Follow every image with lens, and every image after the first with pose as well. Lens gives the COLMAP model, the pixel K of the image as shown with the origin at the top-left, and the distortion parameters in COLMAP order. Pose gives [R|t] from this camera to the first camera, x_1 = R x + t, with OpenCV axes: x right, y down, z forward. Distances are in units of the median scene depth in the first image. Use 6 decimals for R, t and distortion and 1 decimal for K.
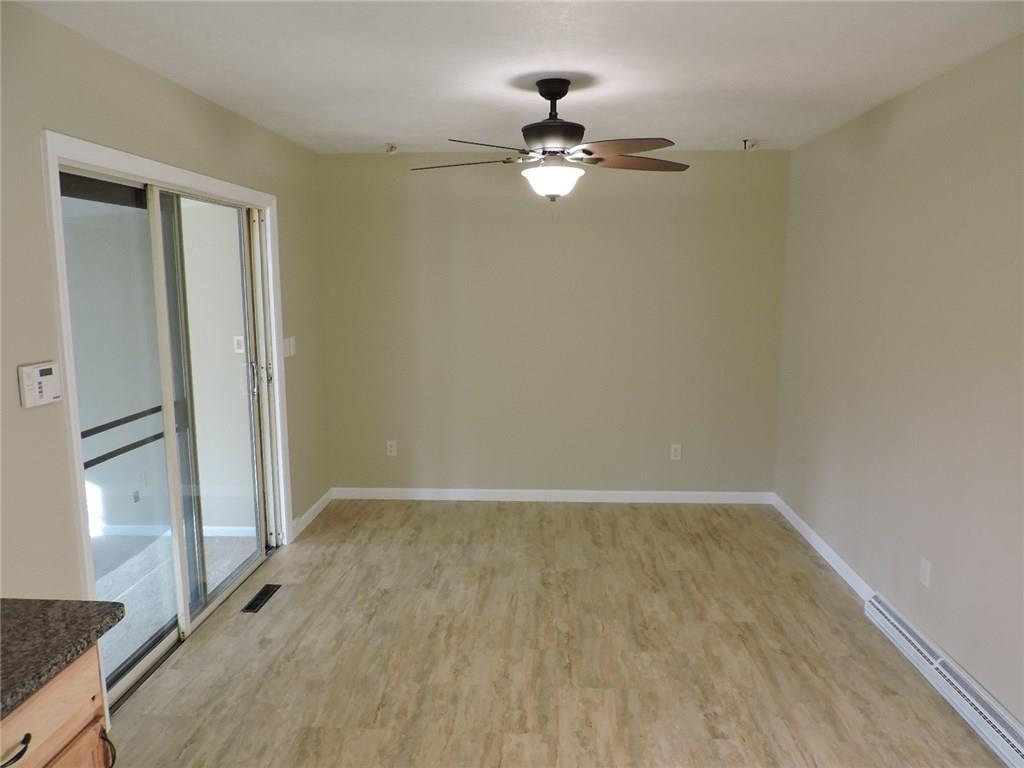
lens RADIAL K [[727.1, 0, 505.1], [0, 727.1, 388.2], [0, 0, 1]] dist [-0.016761, -0.001278]
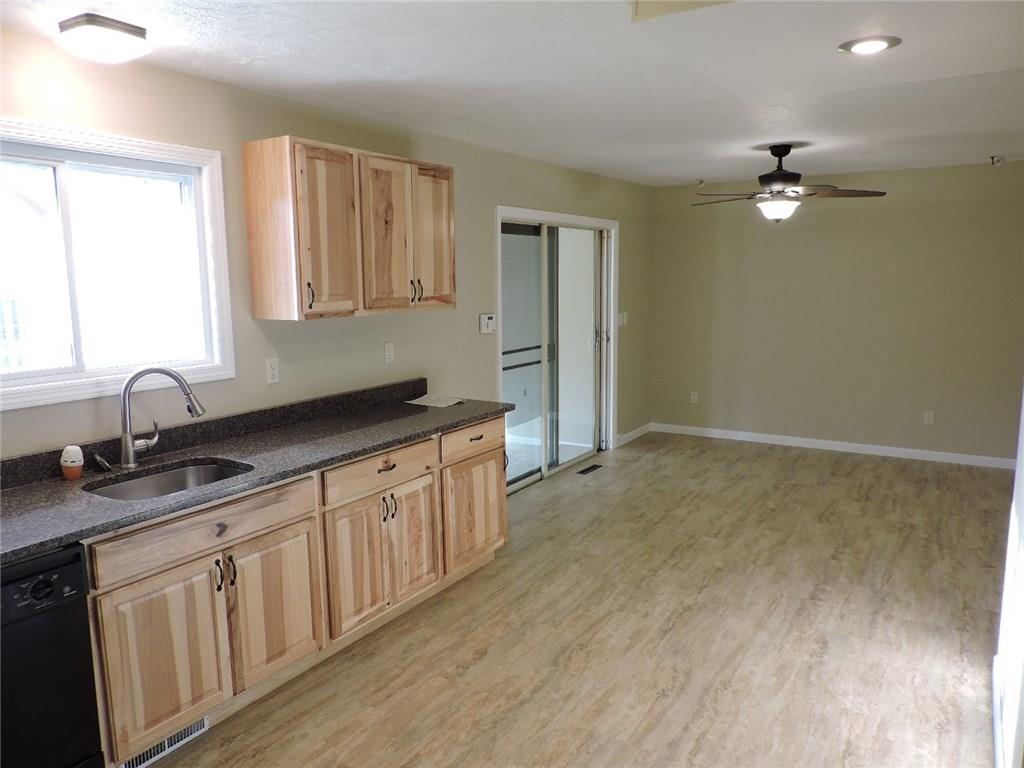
lens RADIAL K [[727.1, 0, 510.4], [0, 727.1, 384.9], [0, 0, 1]] dist [-0.016761, -0.001278]
pose [[0.871620, 0.065930, -0.485729, 0.320522], [-0.065764, 0.997683, 0.017410, 0.089996], [0.485751, 0.016769, 0.873936, -0.573161]]
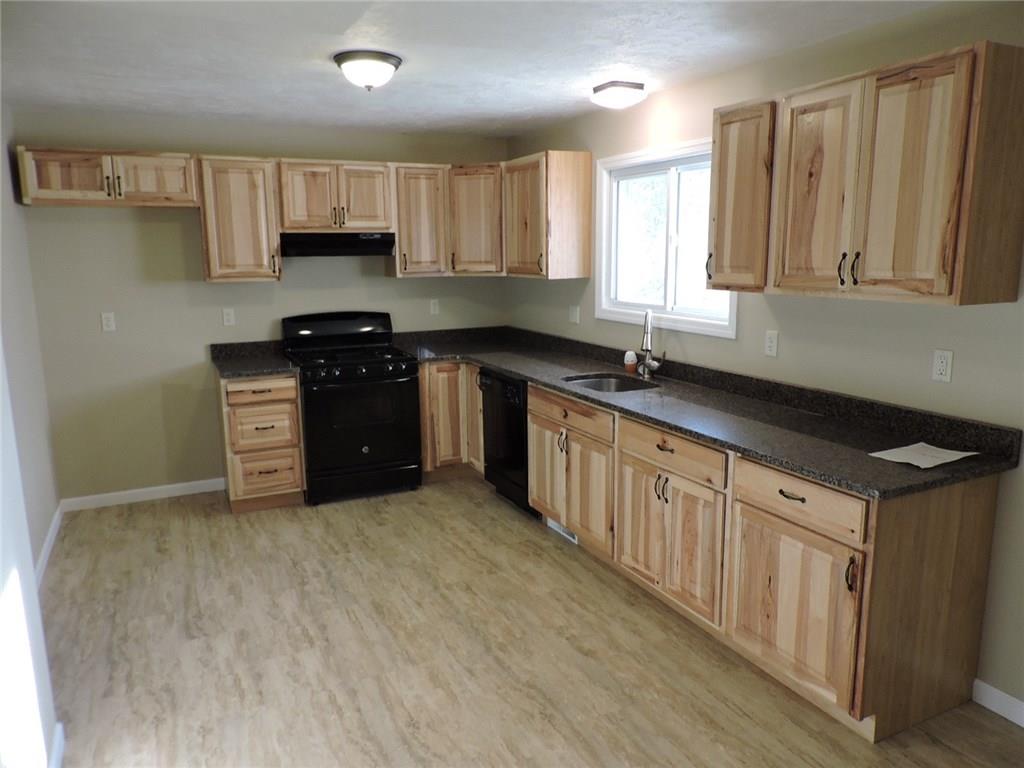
lens RADIAL K [[727.1, 0, 512.2], [0, 727.1, 384.6], [0, 0, 1]] dist [-0.016761, -0.001278]
pose [[-0.871596, 0.104235, -0.479016, 0.325663], [-0.059603, 0.947352, 0.314597, -0.195719], [0.486589, 0.302752, -0.819495, 1.249522]]
